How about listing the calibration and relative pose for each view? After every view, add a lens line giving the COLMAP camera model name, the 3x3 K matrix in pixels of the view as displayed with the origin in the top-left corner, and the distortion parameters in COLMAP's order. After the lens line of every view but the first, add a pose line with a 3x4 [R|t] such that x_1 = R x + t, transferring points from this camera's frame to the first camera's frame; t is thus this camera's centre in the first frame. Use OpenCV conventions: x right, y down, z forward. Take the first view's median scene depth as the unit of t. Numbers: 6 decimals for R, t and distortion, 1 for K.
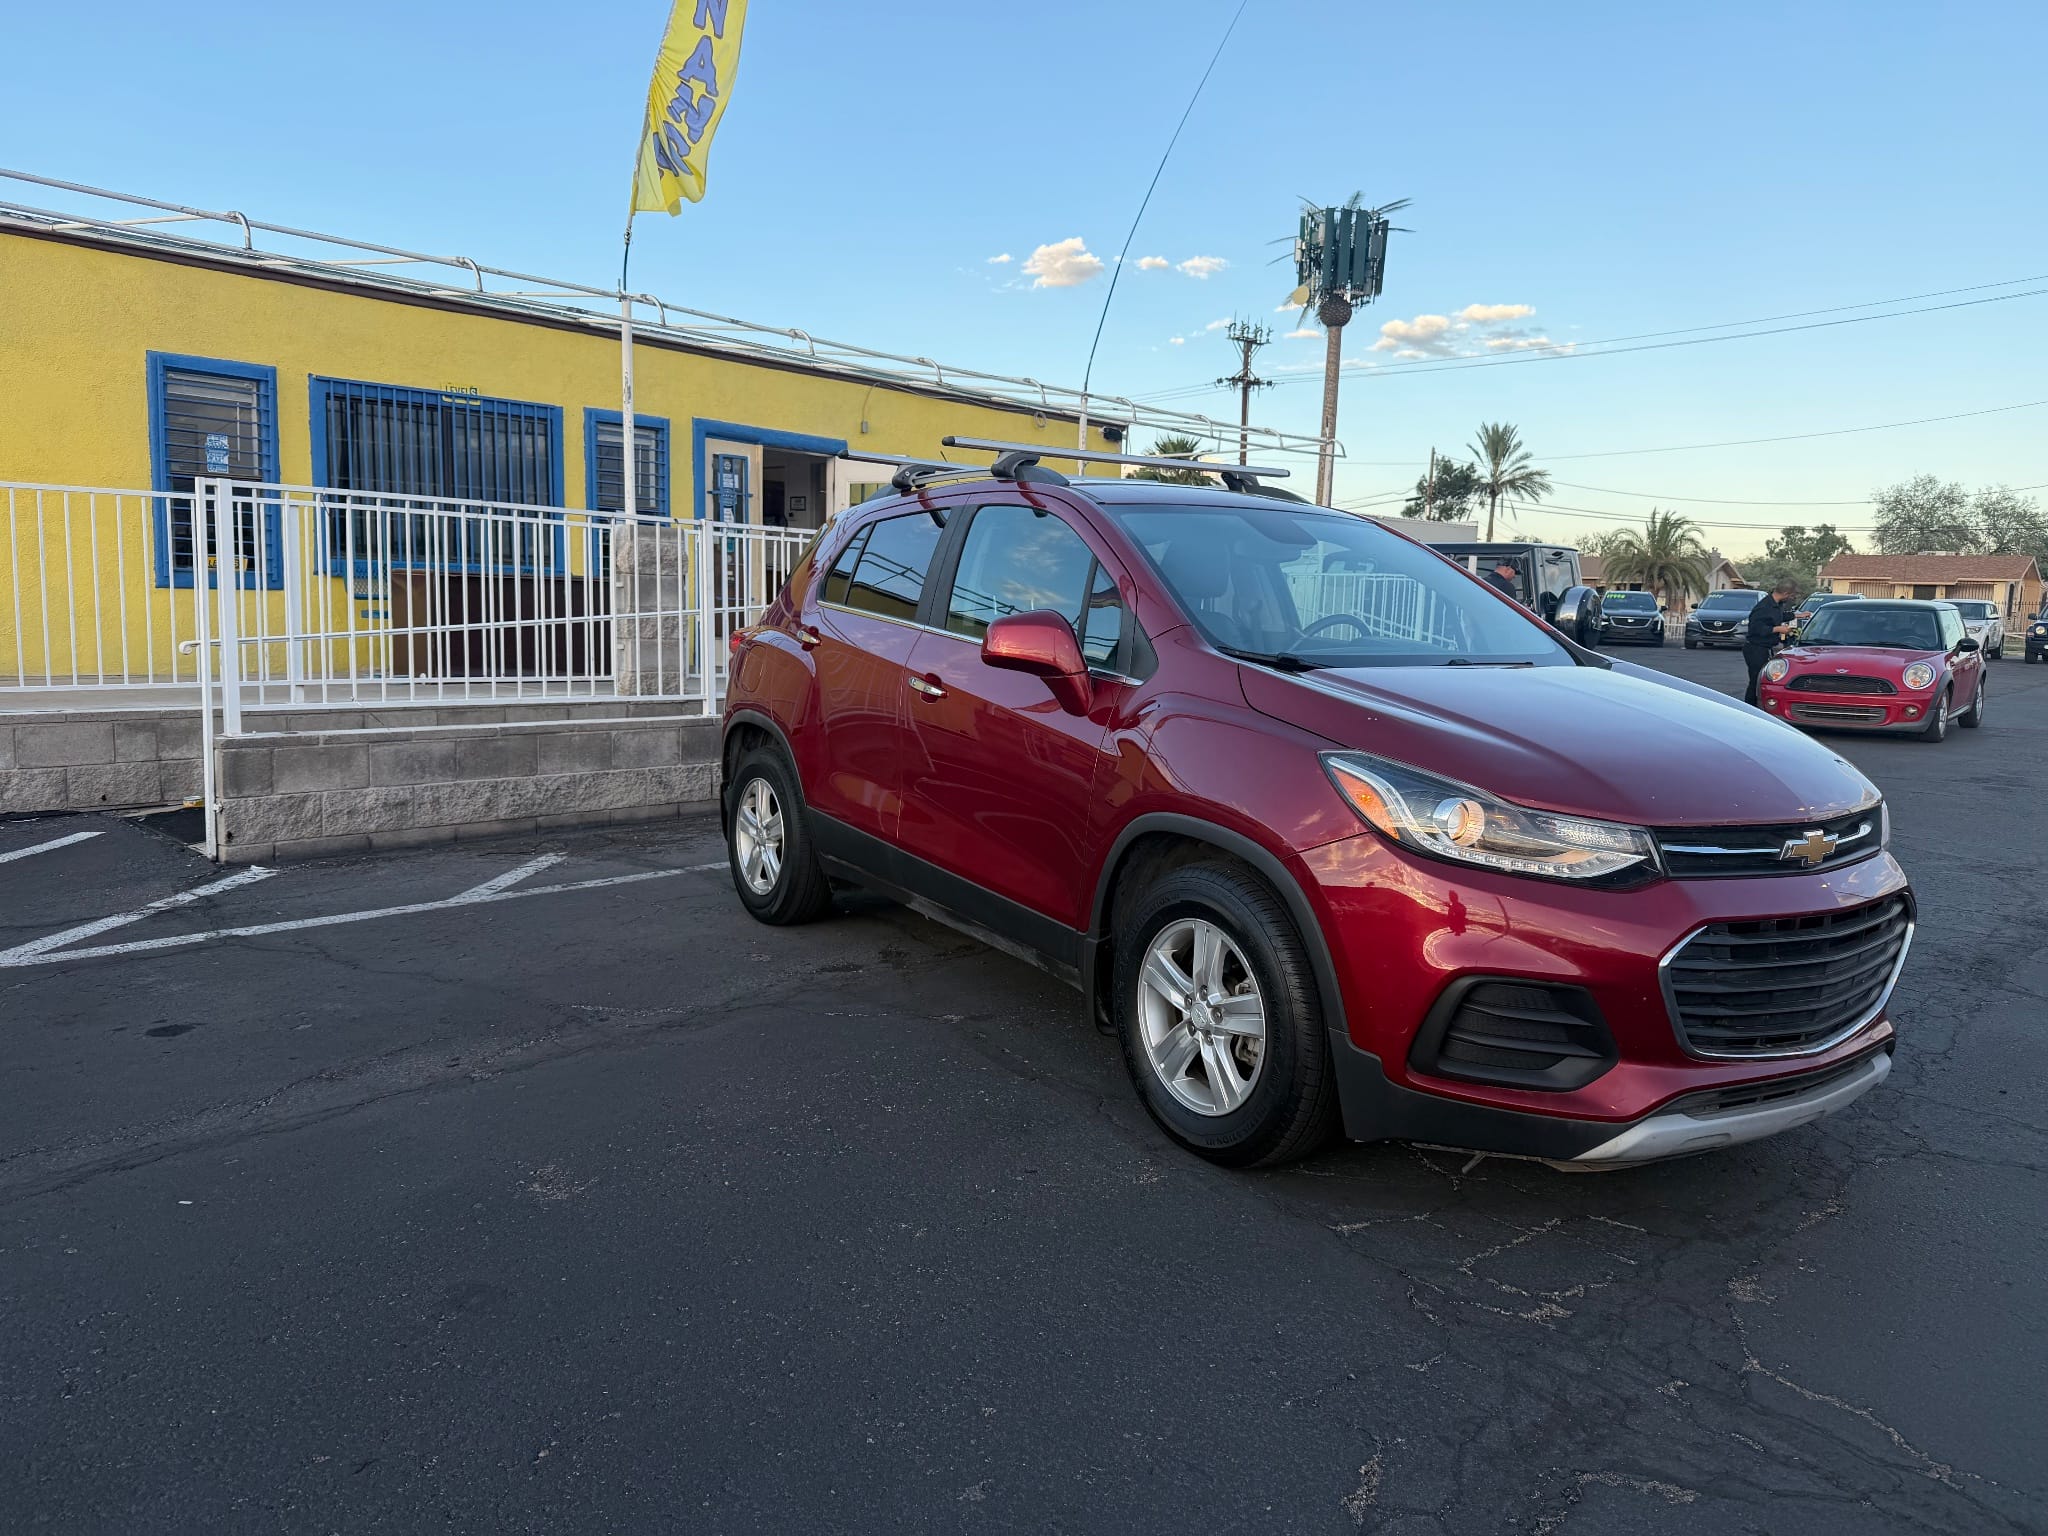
lens RADIAL K [[1478.0, 0, 1024.1], [0, 1478.0, 768.2], [0, 0, 1]] dist [0.072248, -0.104242]
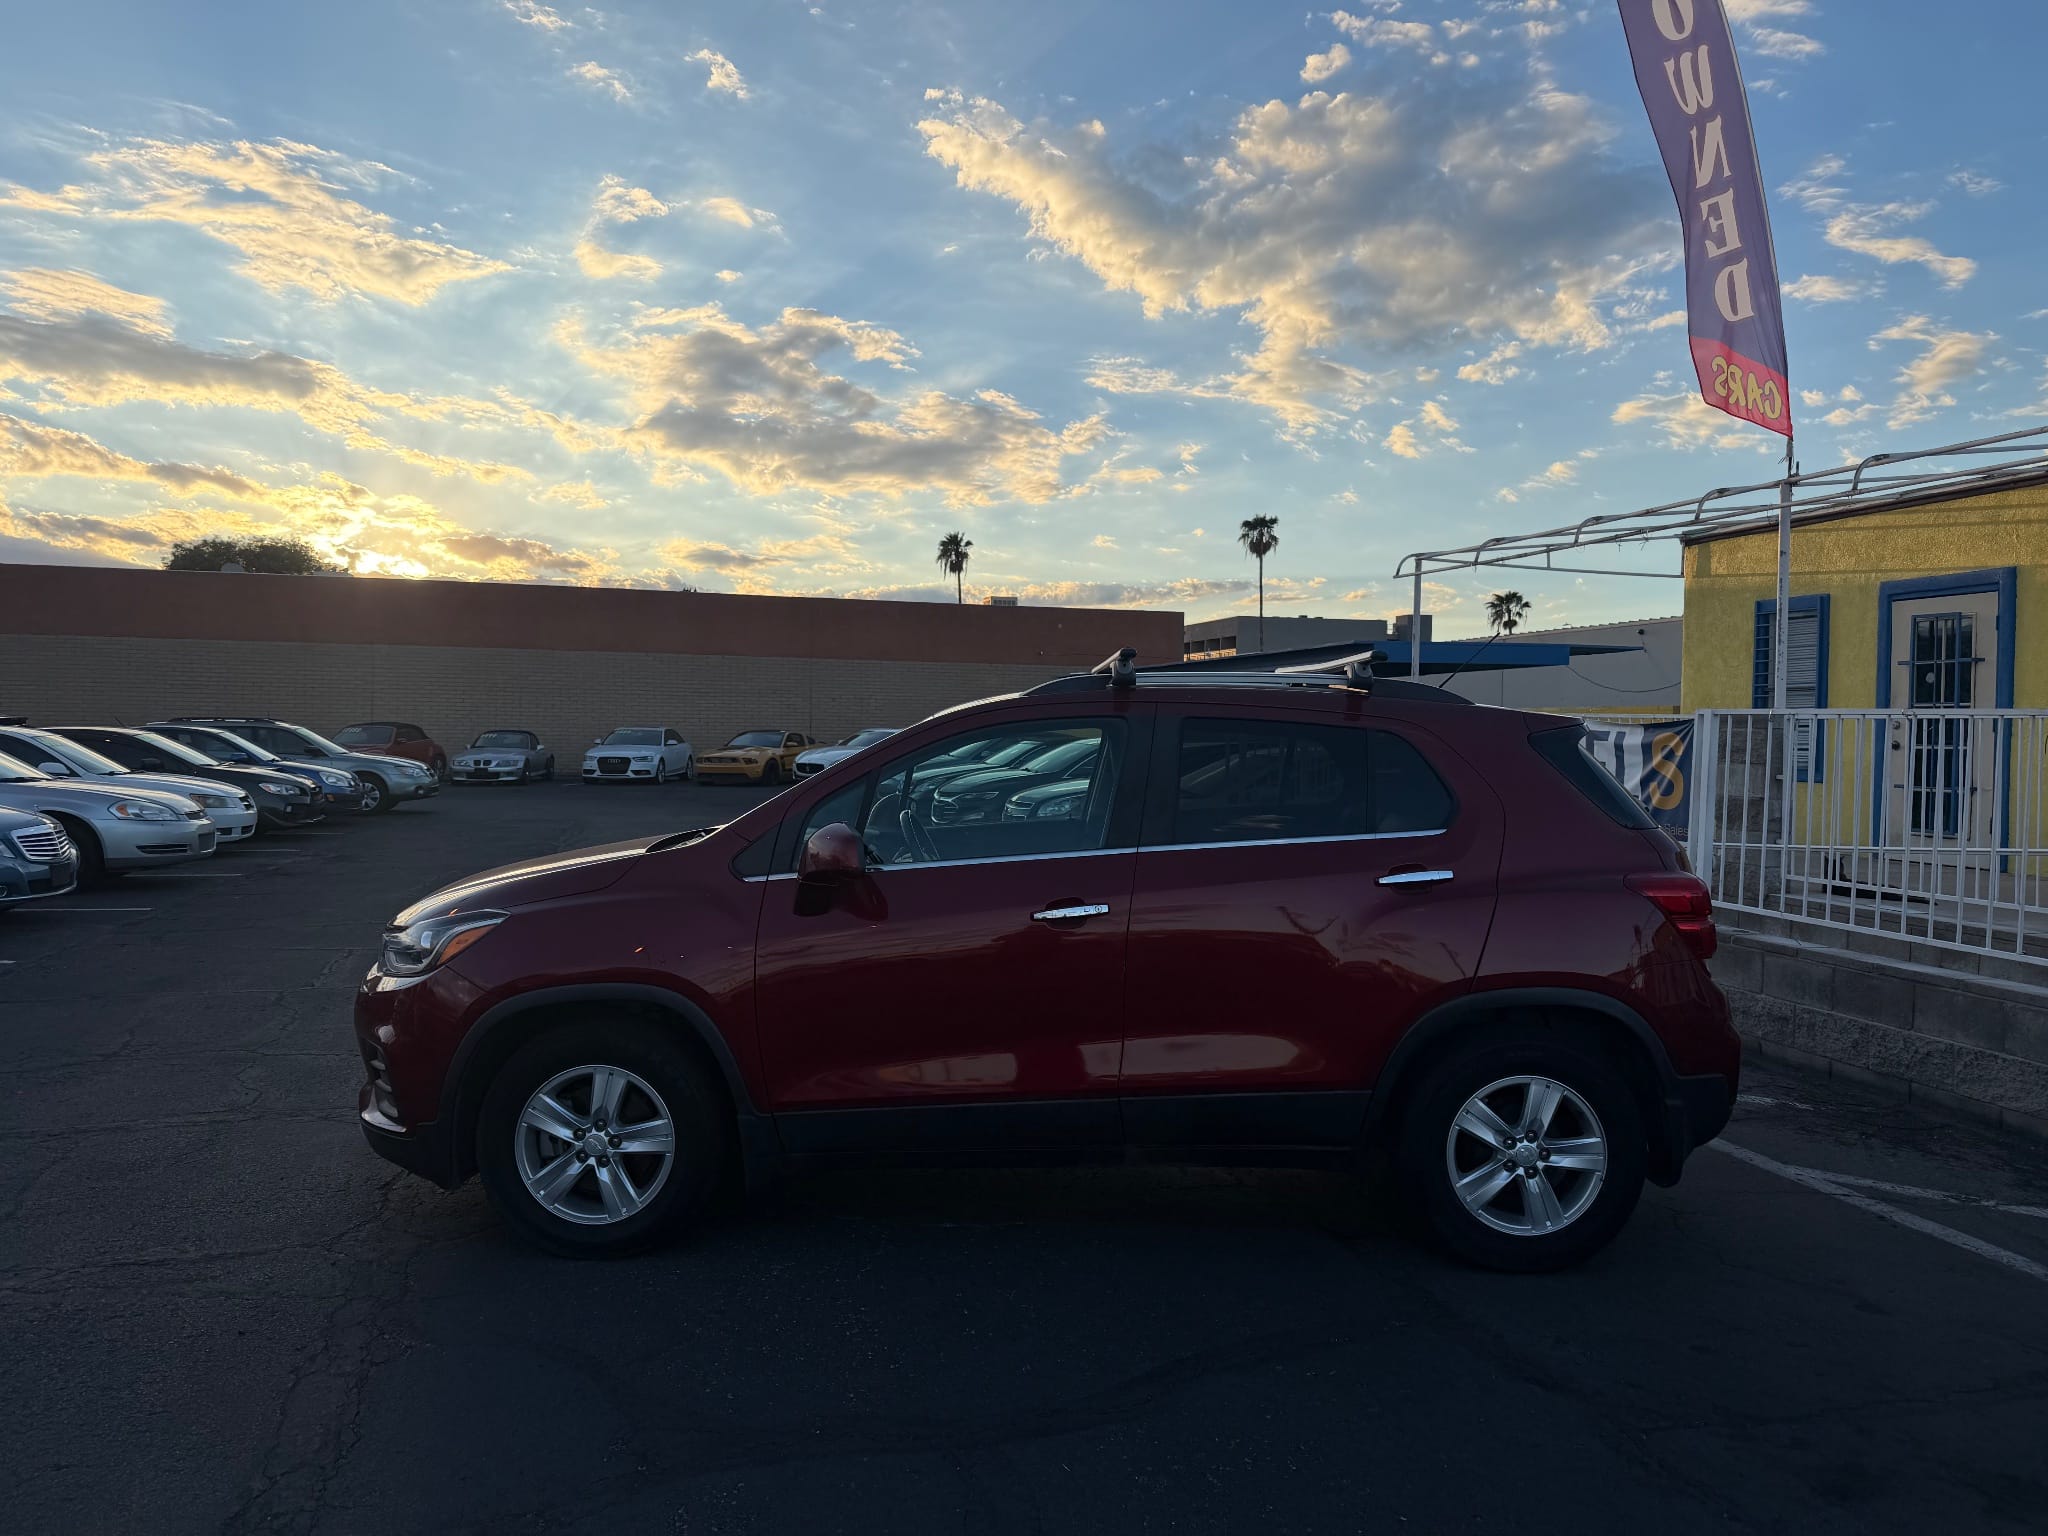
lens RADIAL K [[1455.6, 0, 1014.6], [0, 1455.6, 764.9], [0, 0, 1]] dist [-0.001294, -0.006468]
pose [[-0.571872, -0.019836, -0.820103, 0.639479], [-0.120240, 0.990937, 0.059878, -0.134374], [0.811483, 0.132852, -0.569075, 1.087243]]
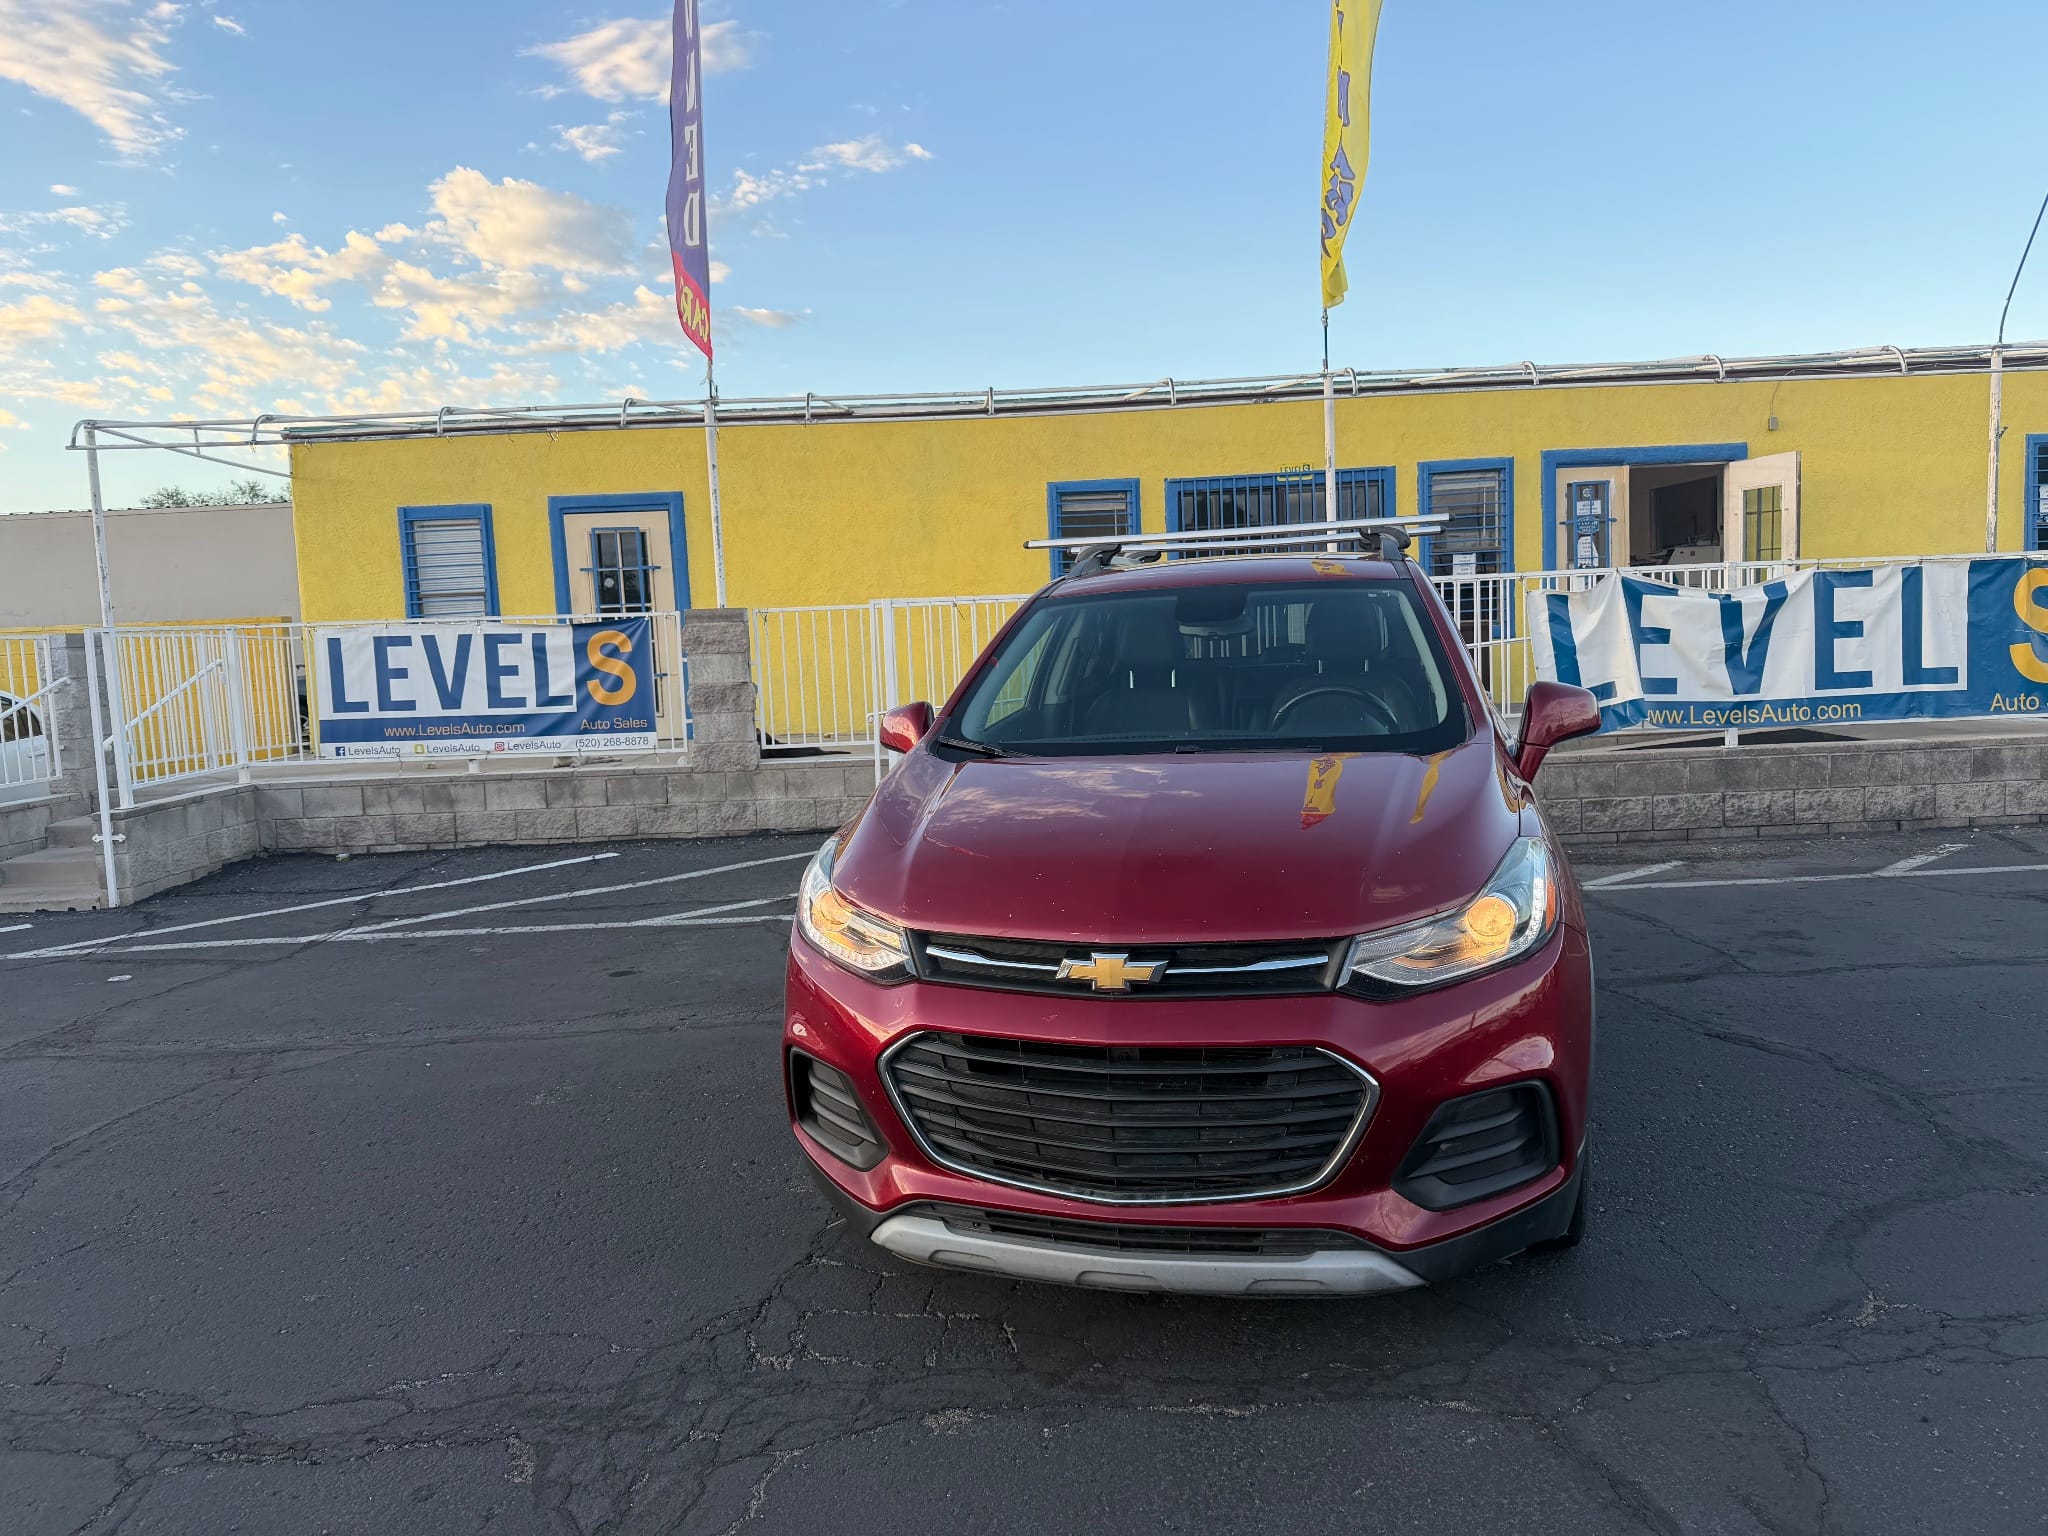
lens RADIAL K [[1467.8, 0, 1000.4], [0, 1467.8, 772.1], [0, 0, 1]] dist [0.007442, -0.006568]
pose [[0.653417, 0.015293, -0.756844, 0.515761], [-0.020629, 0.999784, 0.002393, -0.030317], [0.756717, 0.014049, 0.653592, 0.165164]]
